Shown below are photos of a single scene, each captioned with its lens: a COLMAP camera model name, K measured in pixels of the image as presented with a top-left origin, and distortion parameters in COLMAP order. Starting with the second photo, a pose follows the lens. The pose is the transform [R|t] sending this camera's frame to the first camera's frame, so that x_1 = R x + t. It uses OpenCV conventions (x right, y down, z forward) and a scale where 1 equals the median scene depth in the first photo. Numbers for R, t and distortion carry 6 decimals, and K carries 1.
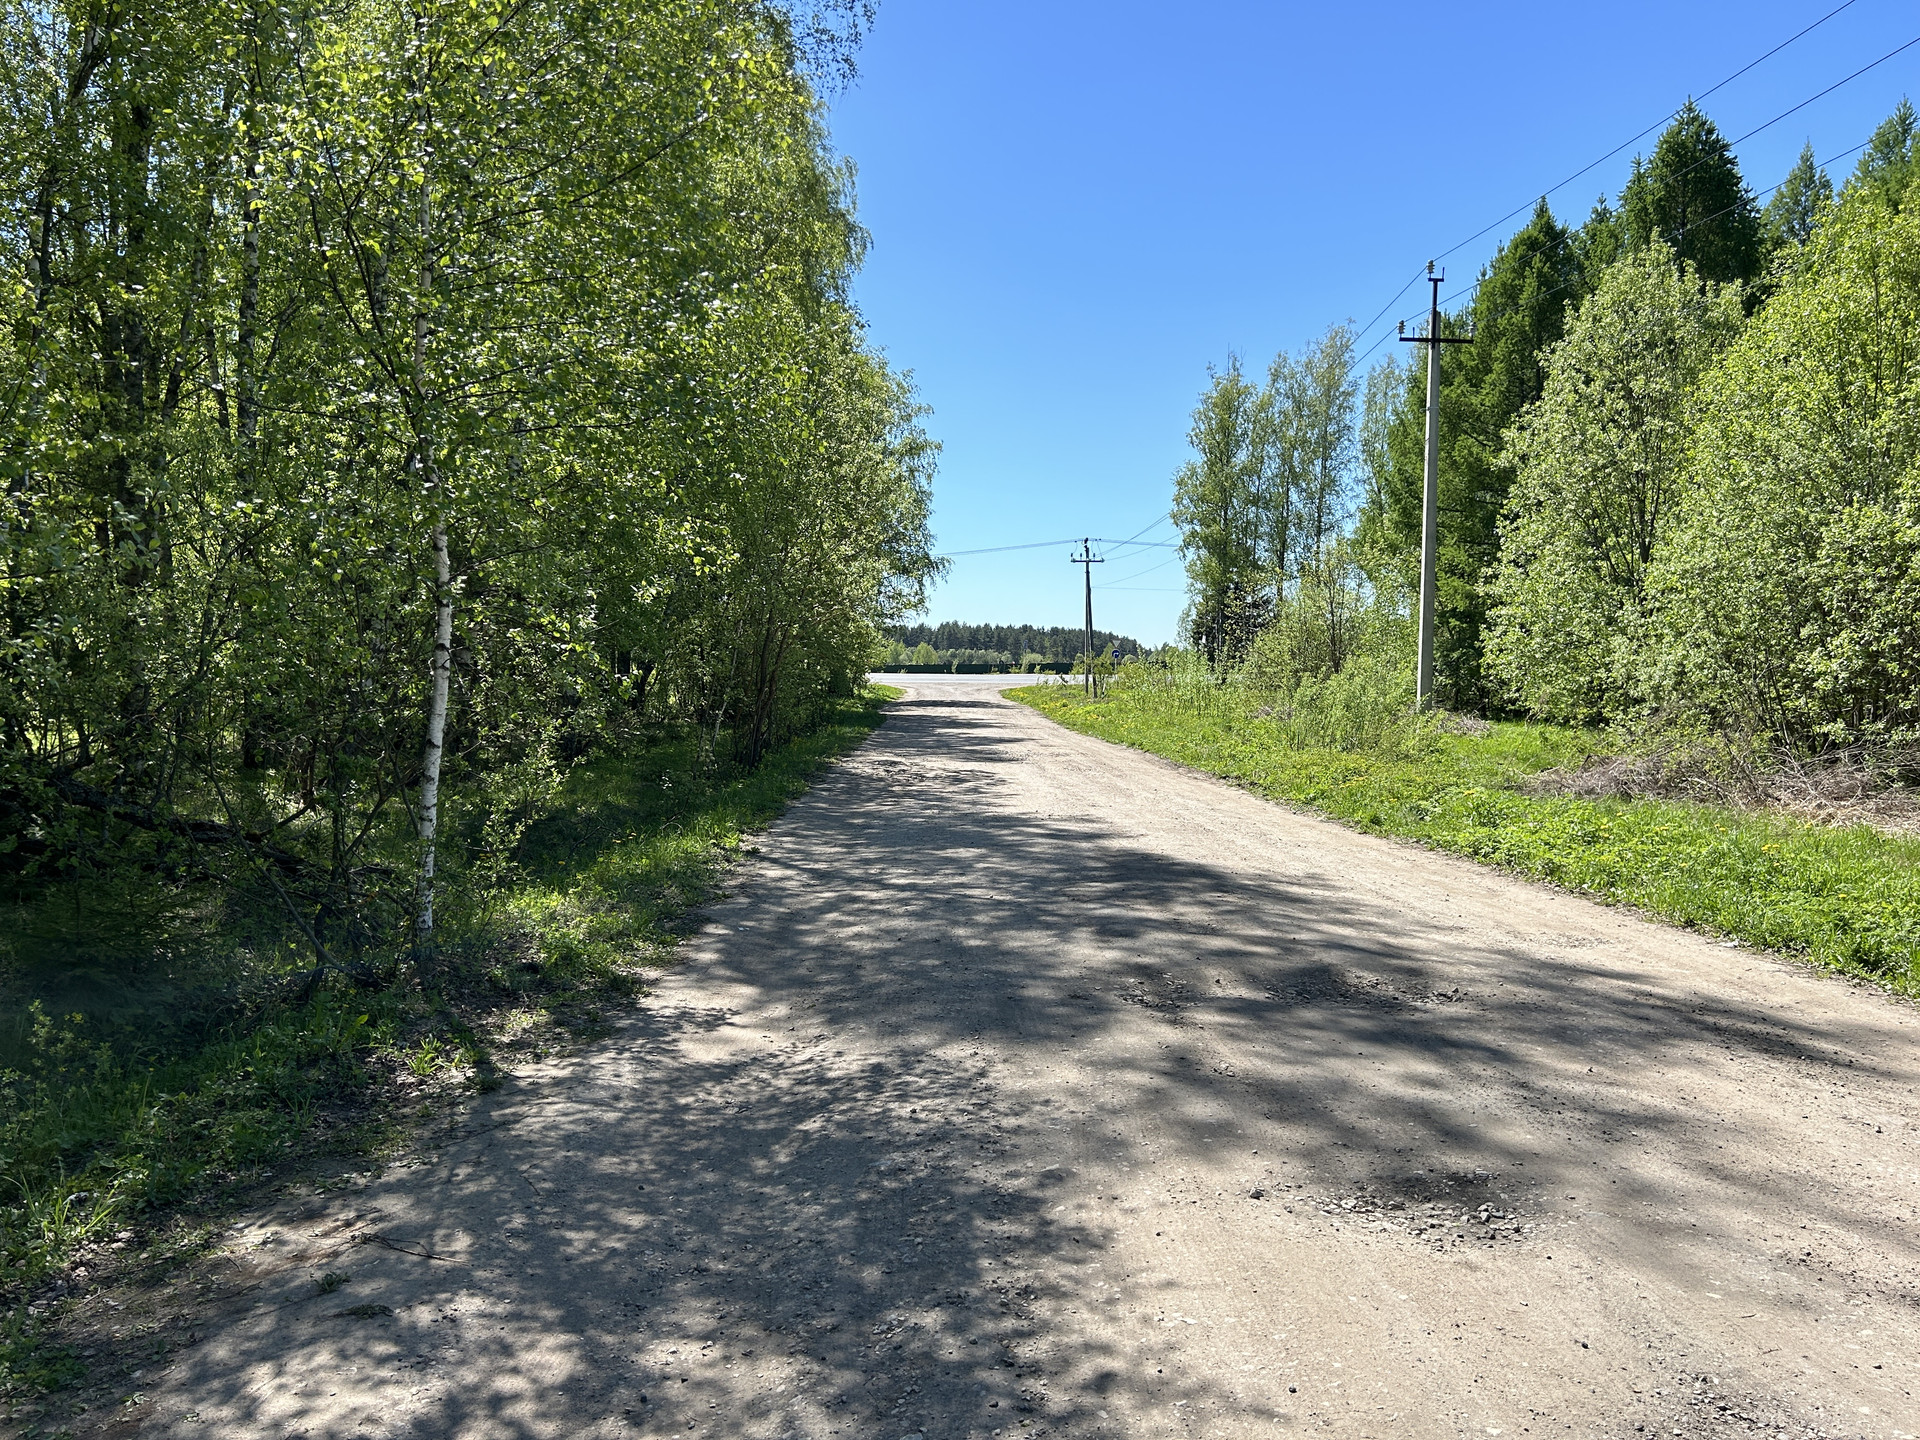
lens RADIAL K [[1426.4, 0, 958.5], [0, 1426.4, 723.0], [0, 0, 1]] dist [0.053501, -0.053755]
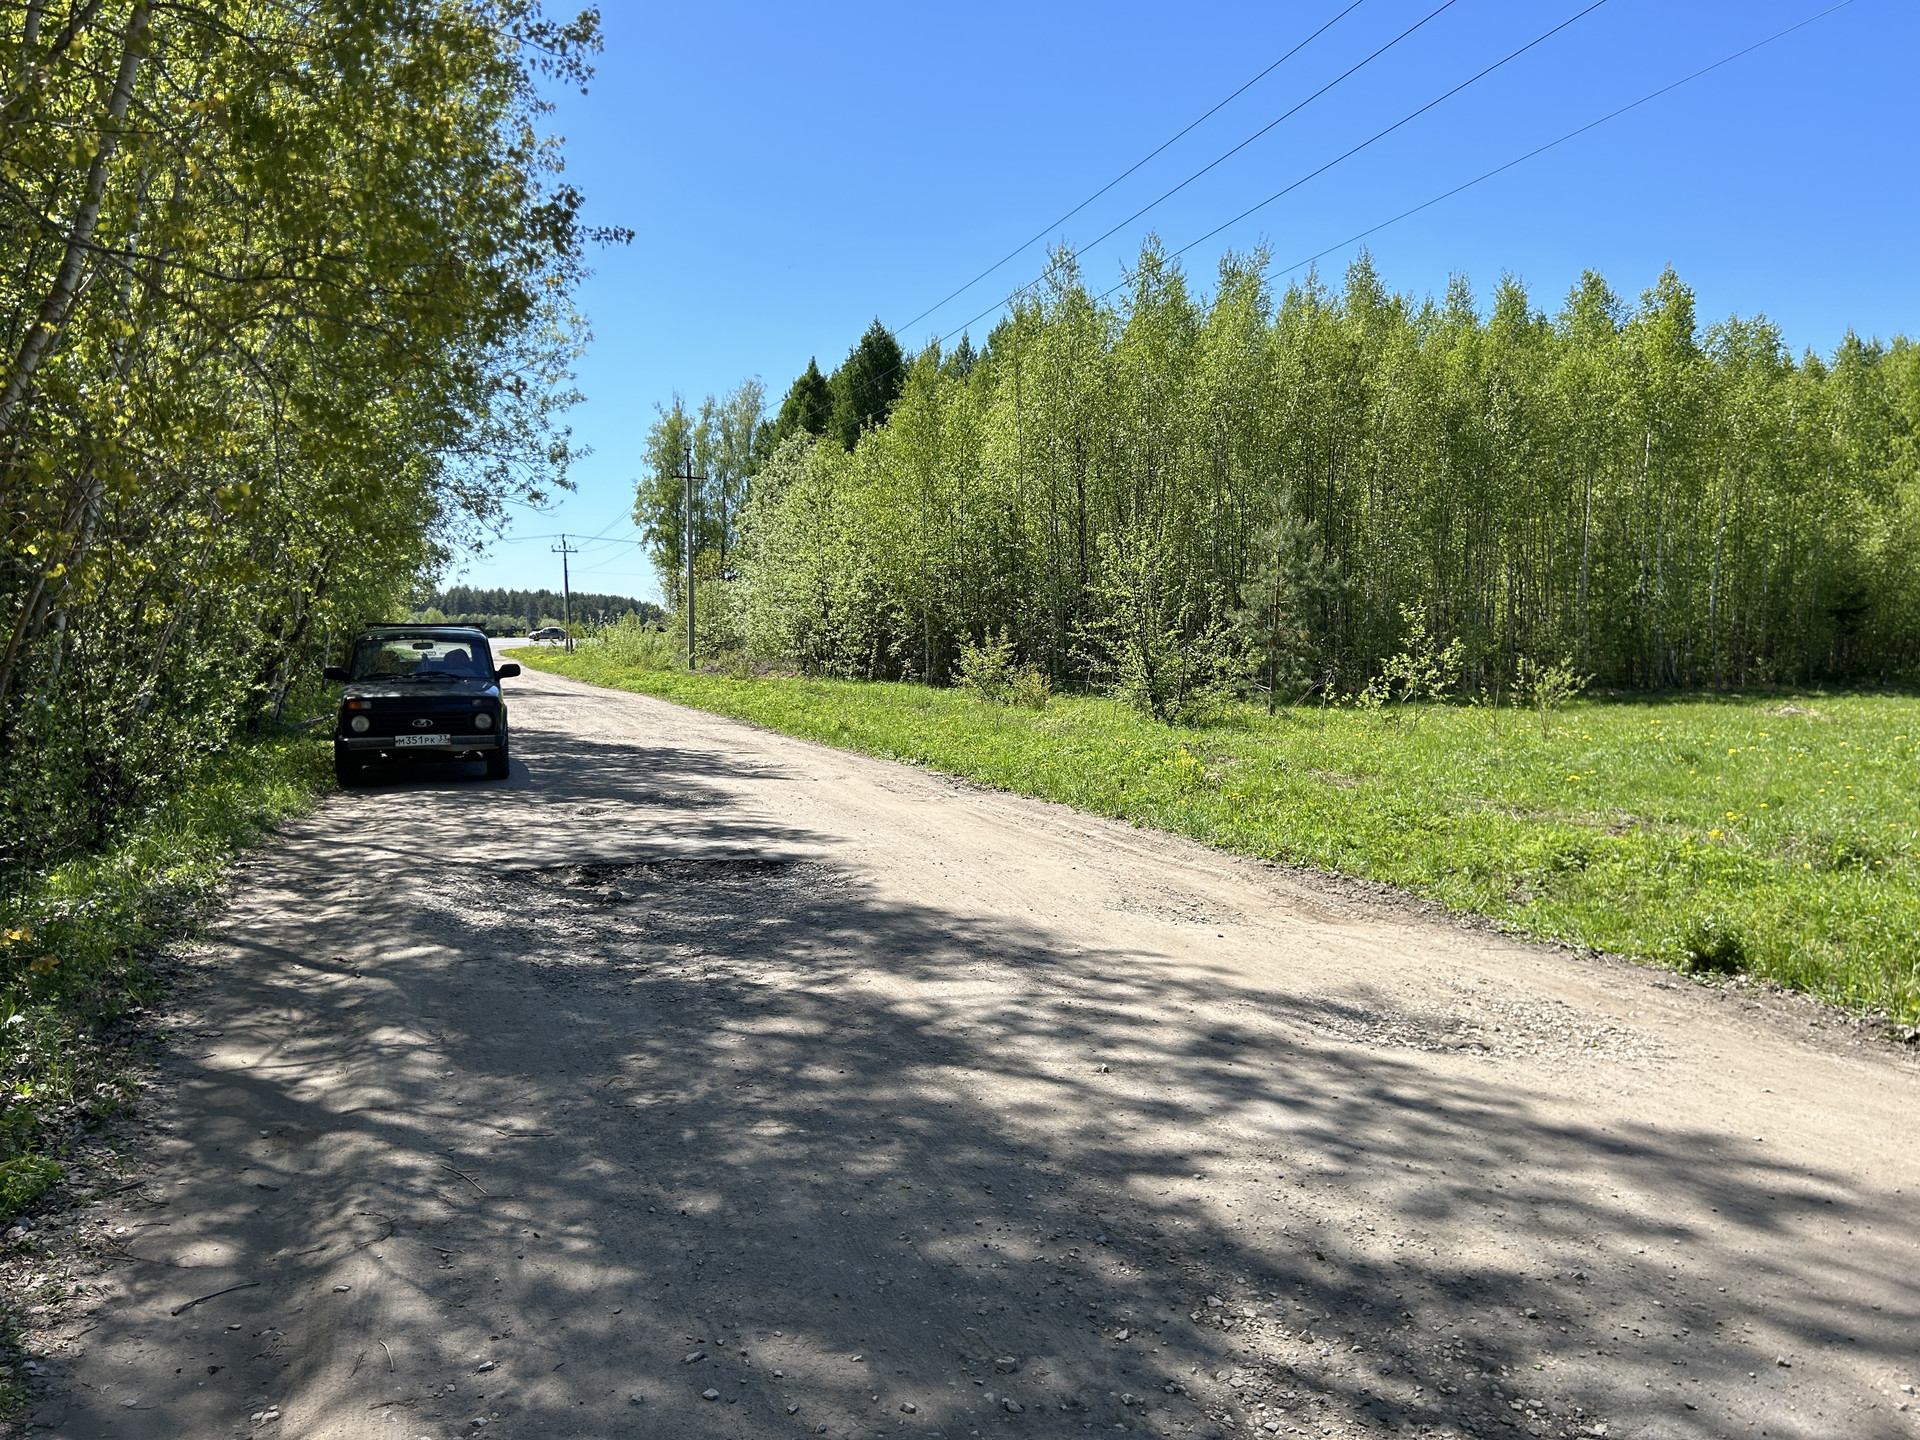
lens RADIAL K [[1426.4, 0, 970.8], [0, 1426.4, 745.0], [0, 0, 1]] dist [0.053501, -0.053755]
pose [[0.945138, -0.026622, 0.325585, 0.008667], [0.013786, 0.999036, 0.041669, 0.014119], [-0.326381, -0.034894, 0.944594, -0.349792]]
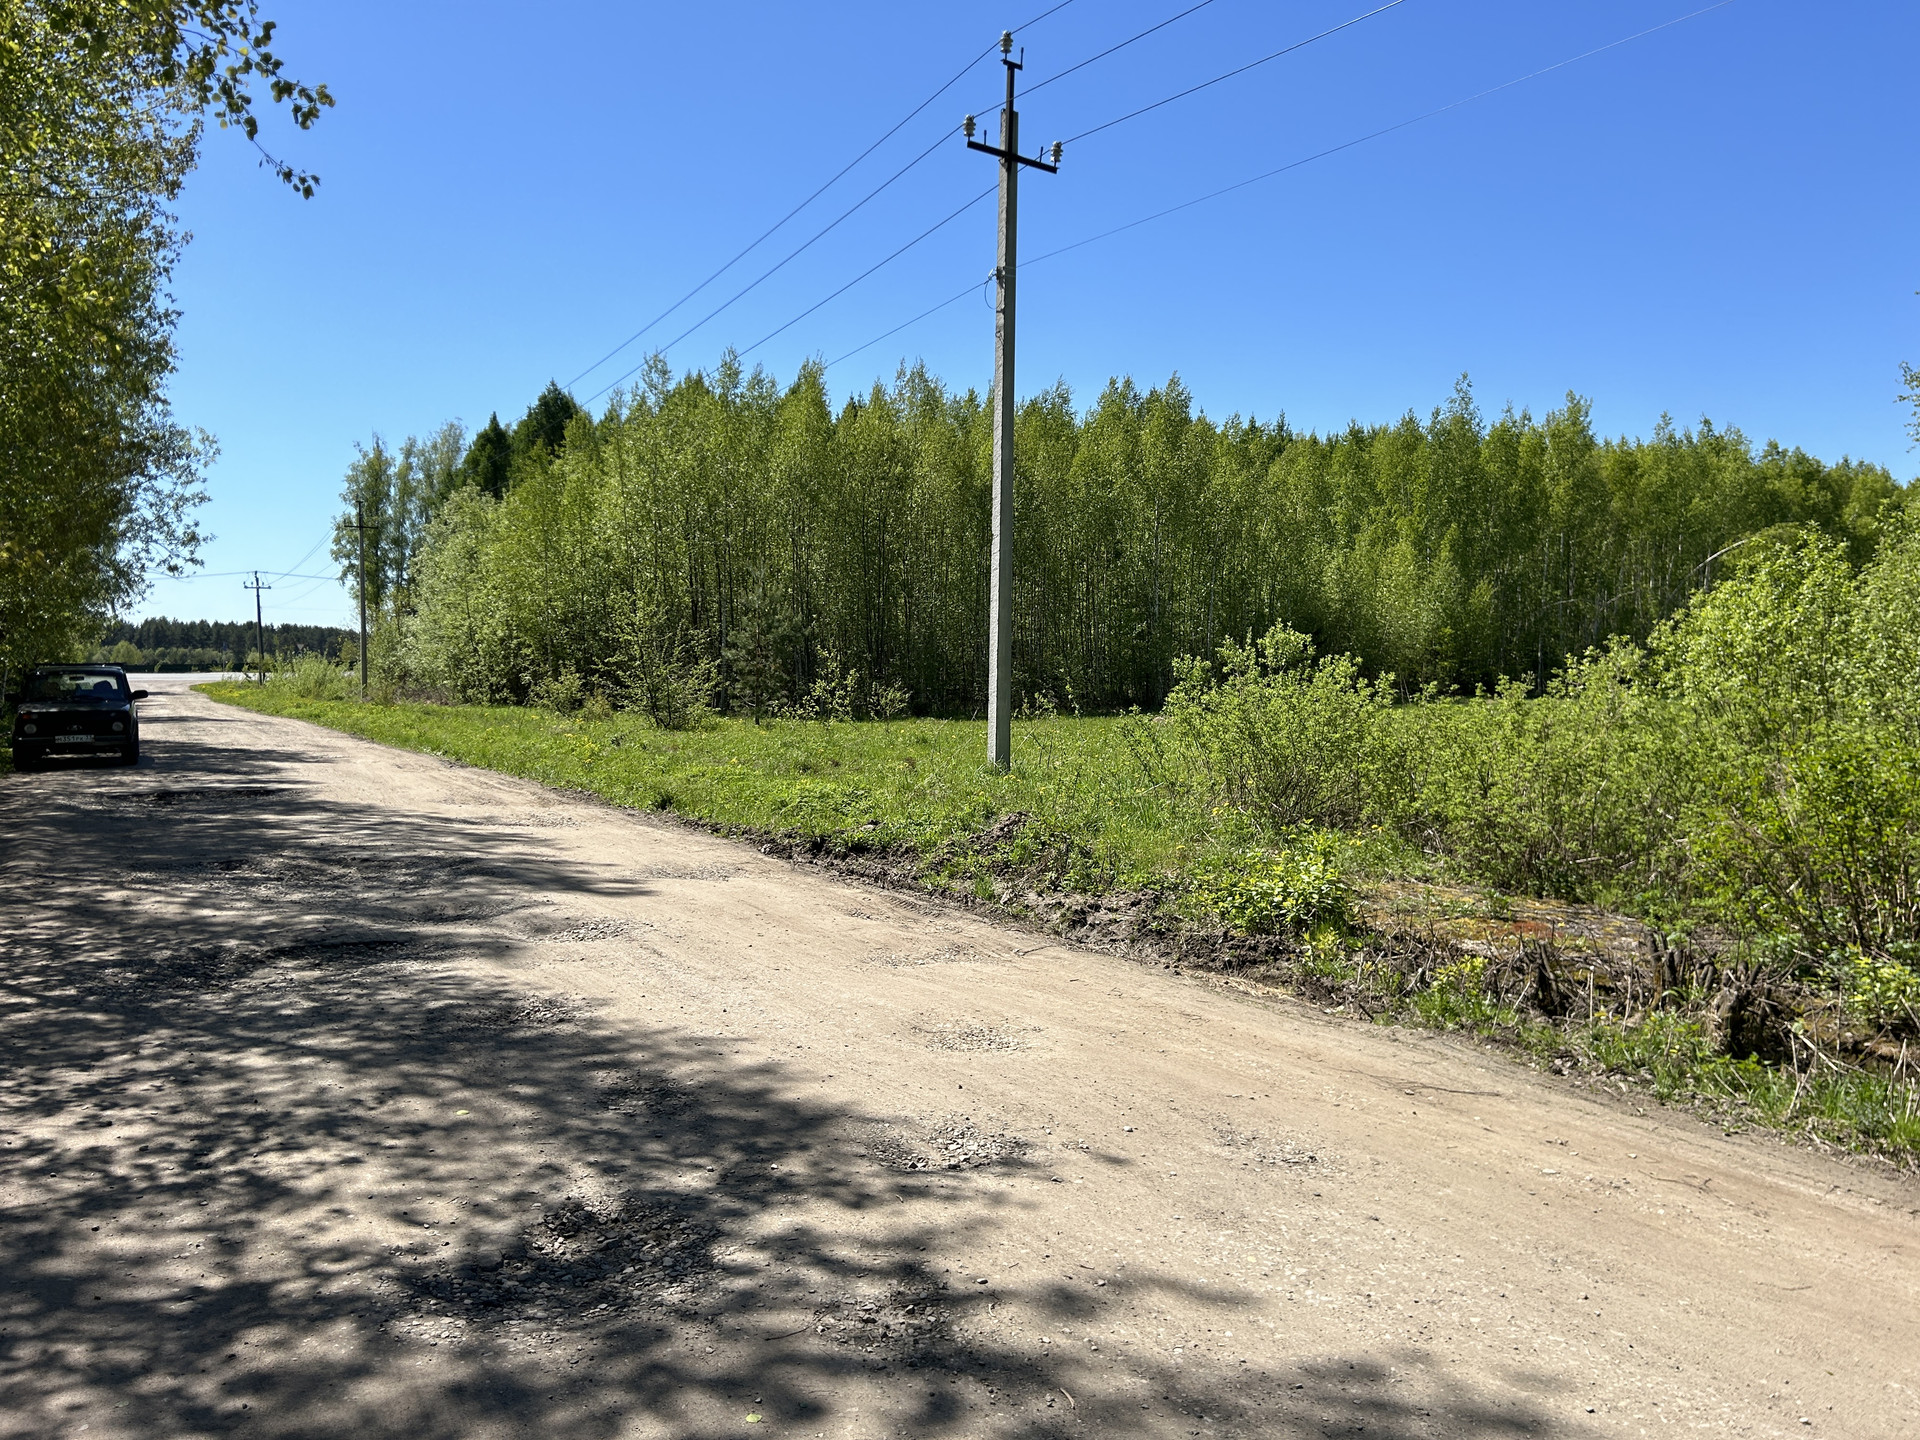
lens RADIAL K [[1426.4, 0, 961.2], [0, 1426.4, 739.7], [0, 0, 1]] dist [0.053501, -0.053755]
pose [[0.878119, -0.032624, 0.477328, 0.018314], [0.026085, 0.999453, 0.020324, 0.018413], [-0.477730, -0.005396, 0.878490, -0.469417]]
